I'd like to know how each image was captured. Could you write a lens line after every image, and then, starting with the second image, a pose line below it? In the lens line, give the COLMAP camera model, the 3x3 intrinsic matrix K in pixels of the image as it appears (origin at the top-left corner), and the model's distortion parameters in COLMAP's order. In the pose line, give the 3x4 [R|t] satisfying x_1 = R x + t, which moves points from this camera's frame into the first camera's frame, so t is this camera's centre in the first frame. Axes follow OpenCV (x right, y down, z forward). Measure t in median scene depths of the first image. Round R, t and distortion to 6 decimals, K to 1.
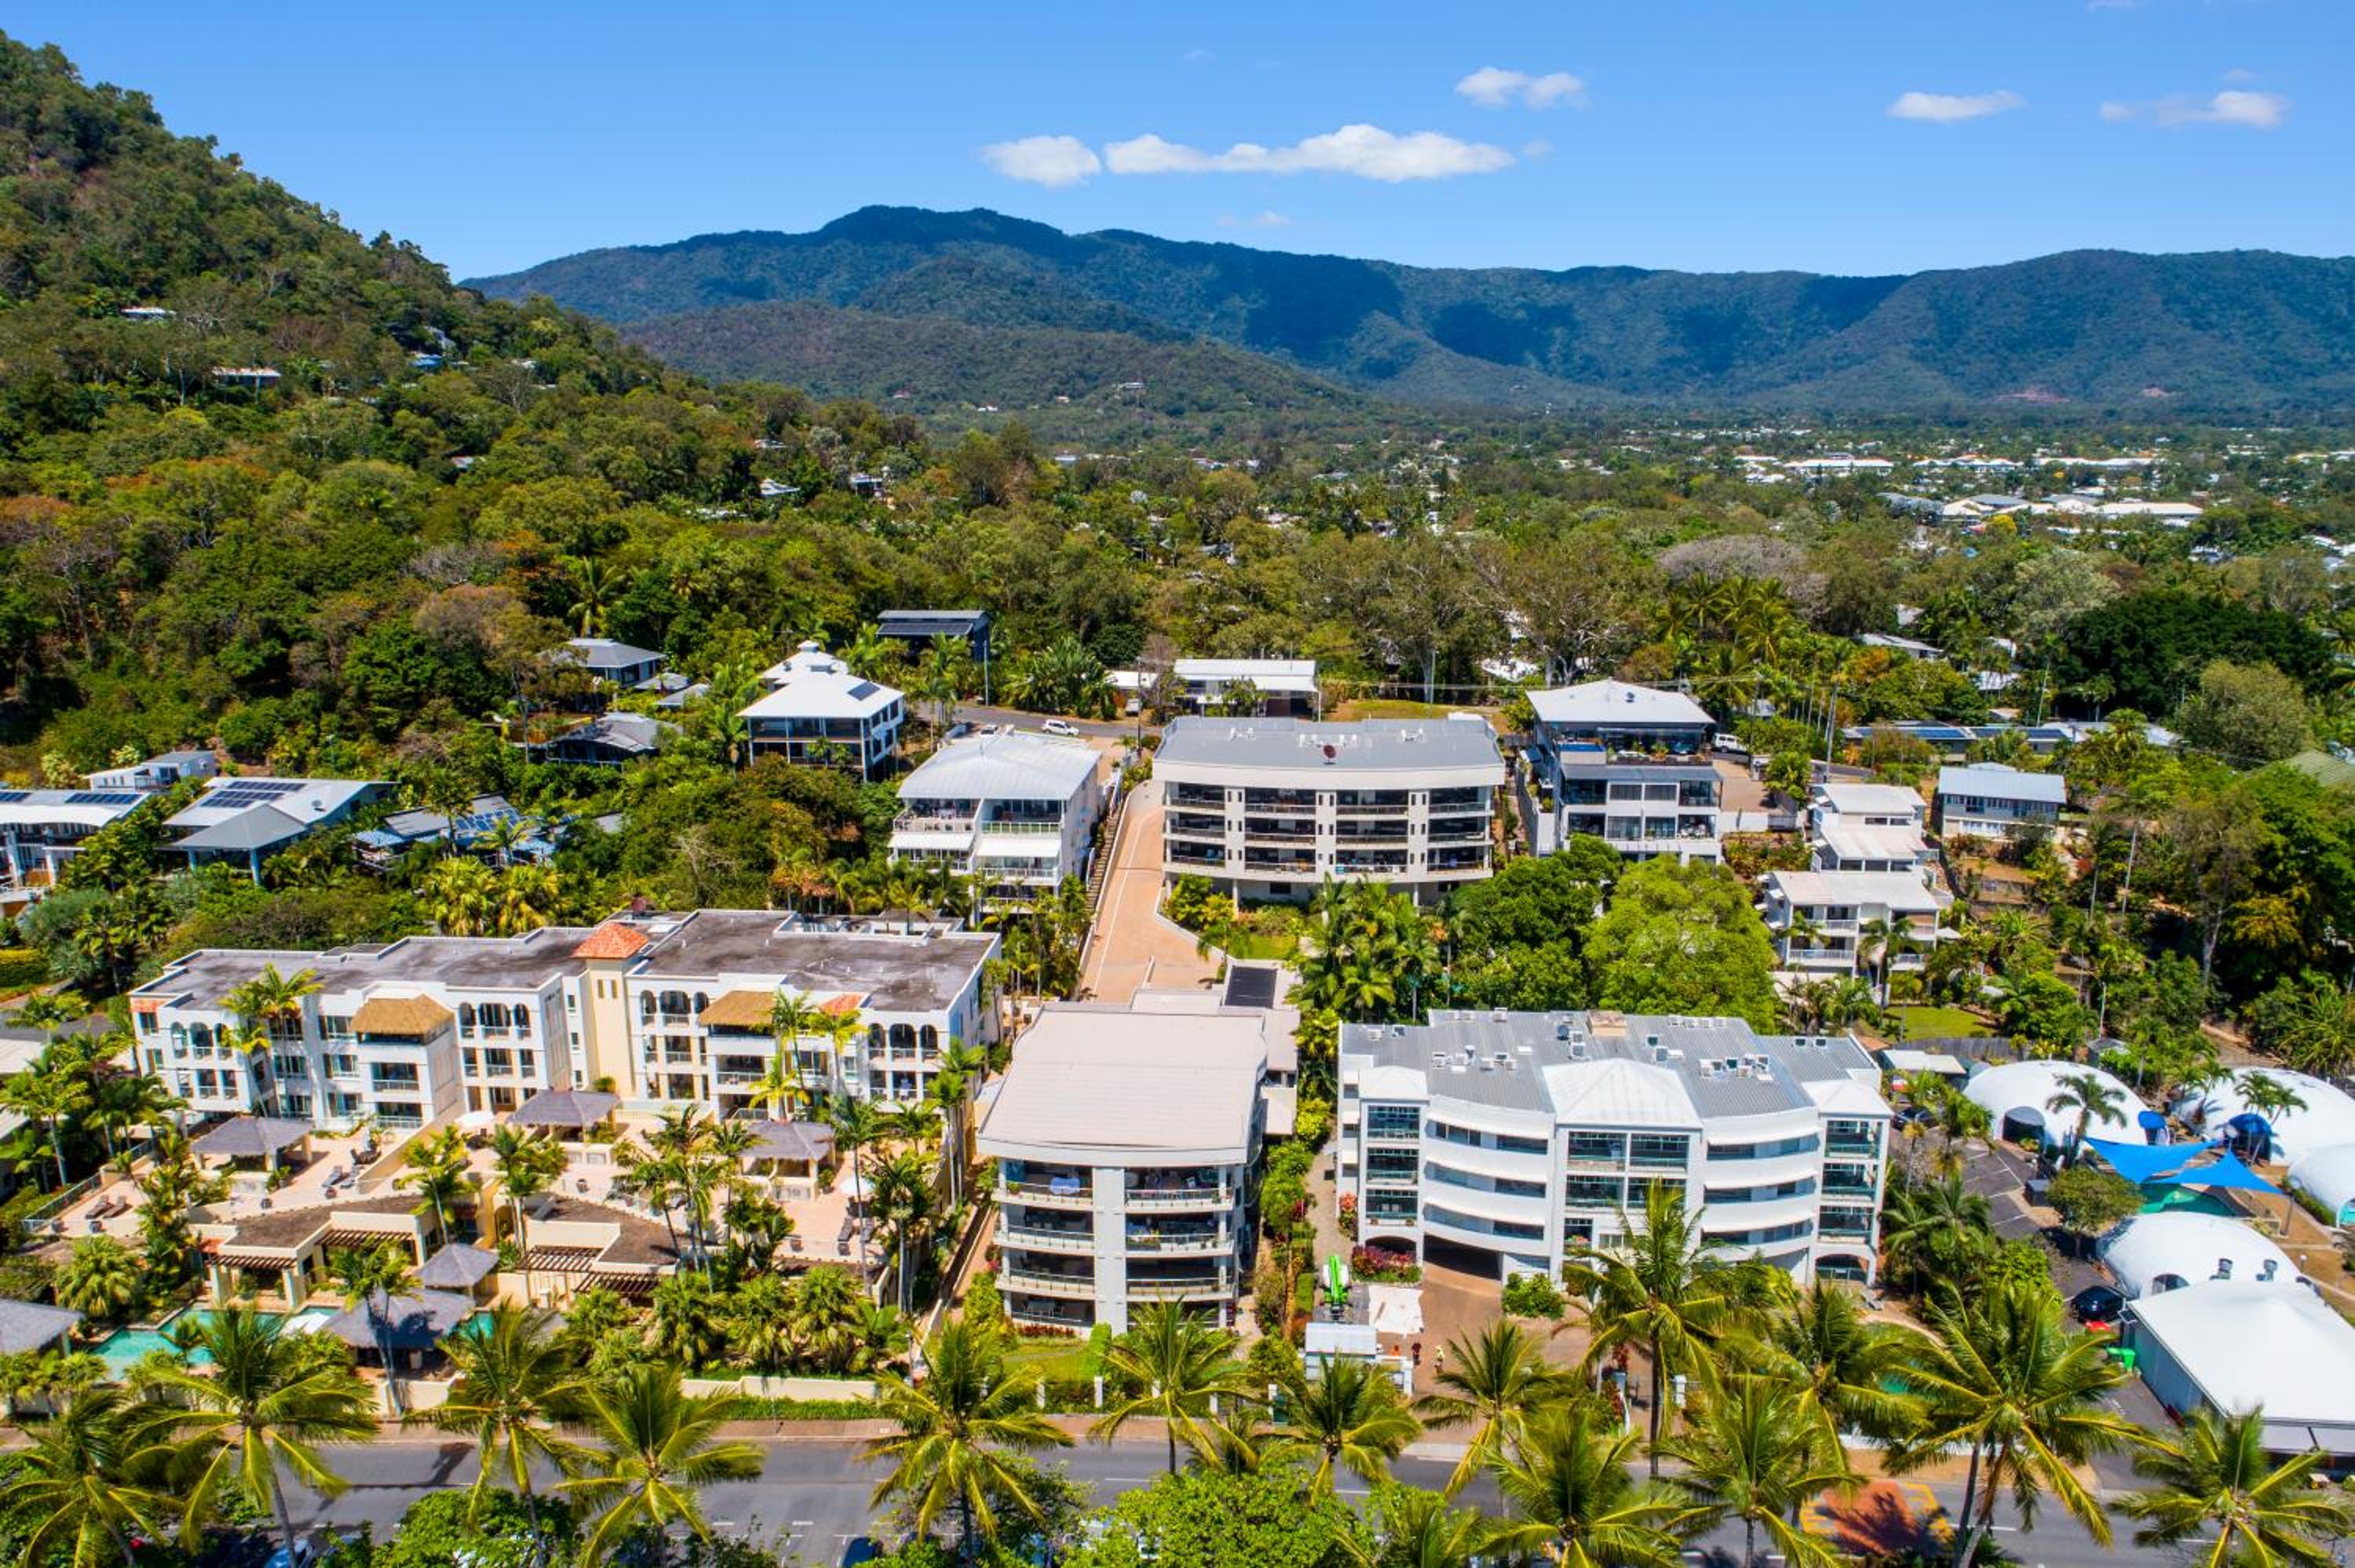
lens RADIAL K [[1717.3, 0, 1177.5], [0, 1717.3, 784.0], [0, 0, 1]] dist [-0.000041, 0.008318]
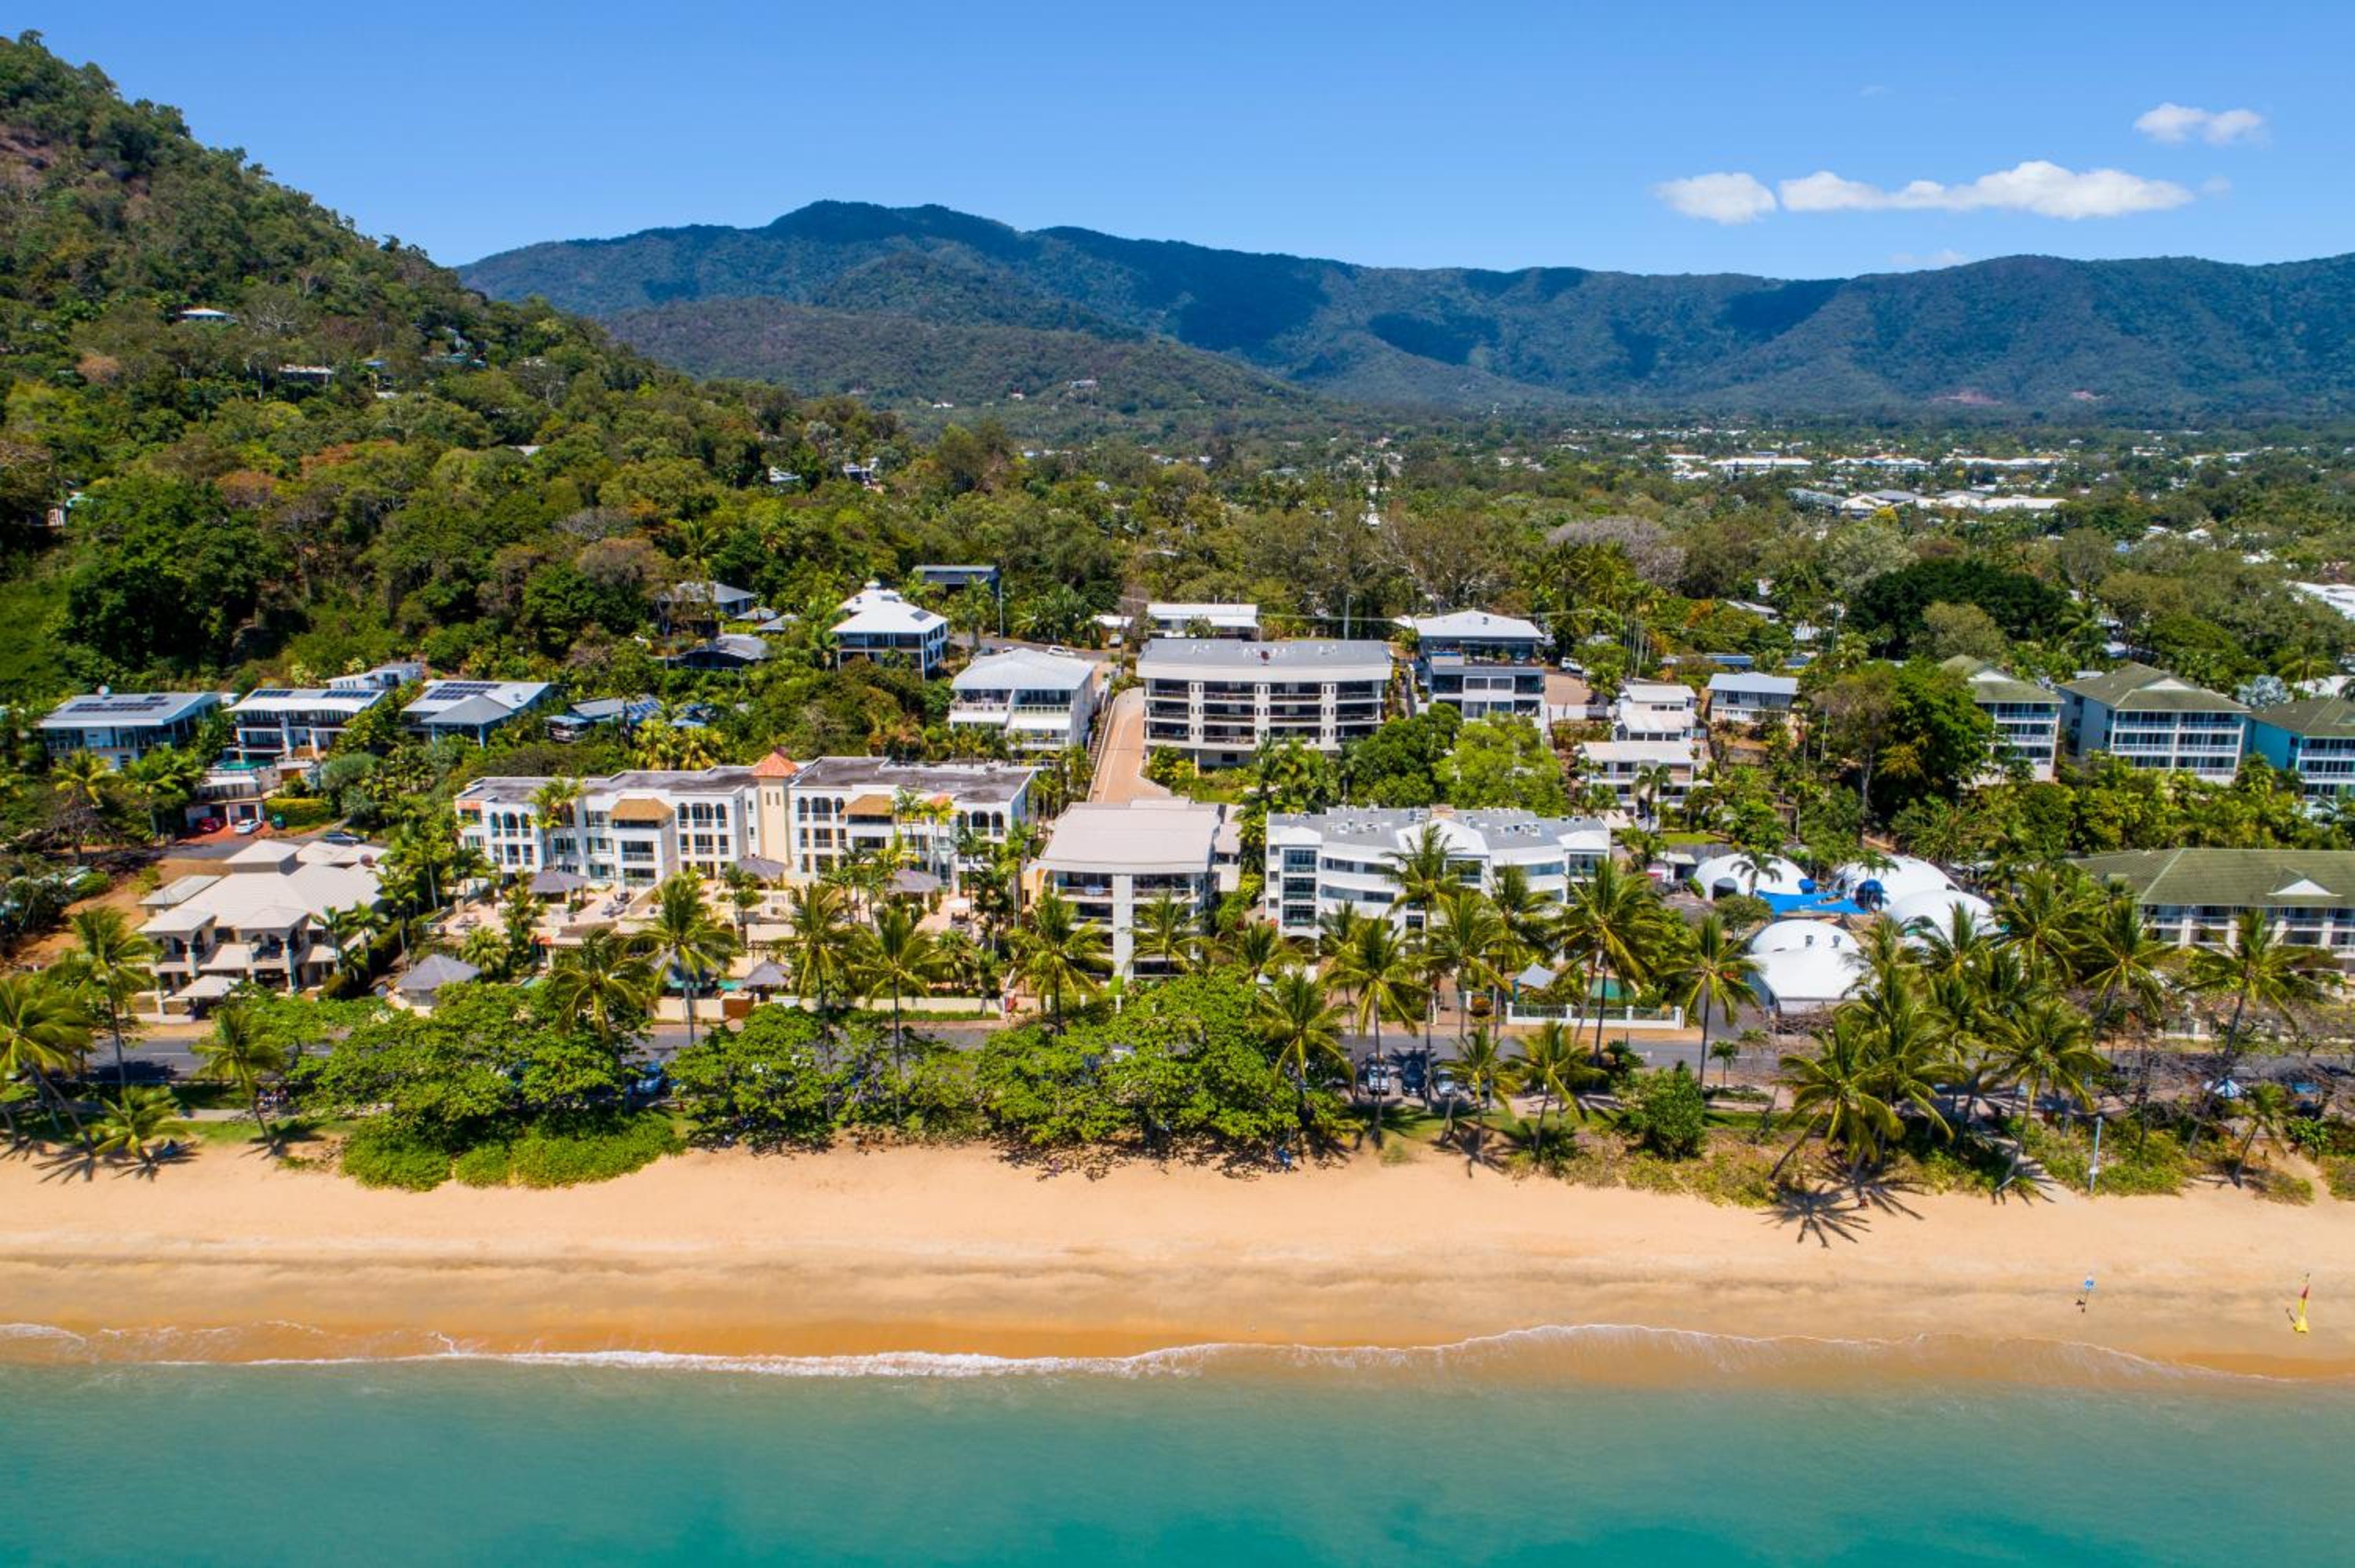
lens RADIAL K [[1717.3, 0, 1177.5], [0, 1717.3, 784.0], [0, 0, 1]] dist [-0.000041, 0.008318]
pose [[0.999606, -0.000663, 0.028068, -0.018297], [0.000627, 0.999999, 0.001295, 0.073463], [-0.028069, -0.001277, 0.999605, -0.338300]]
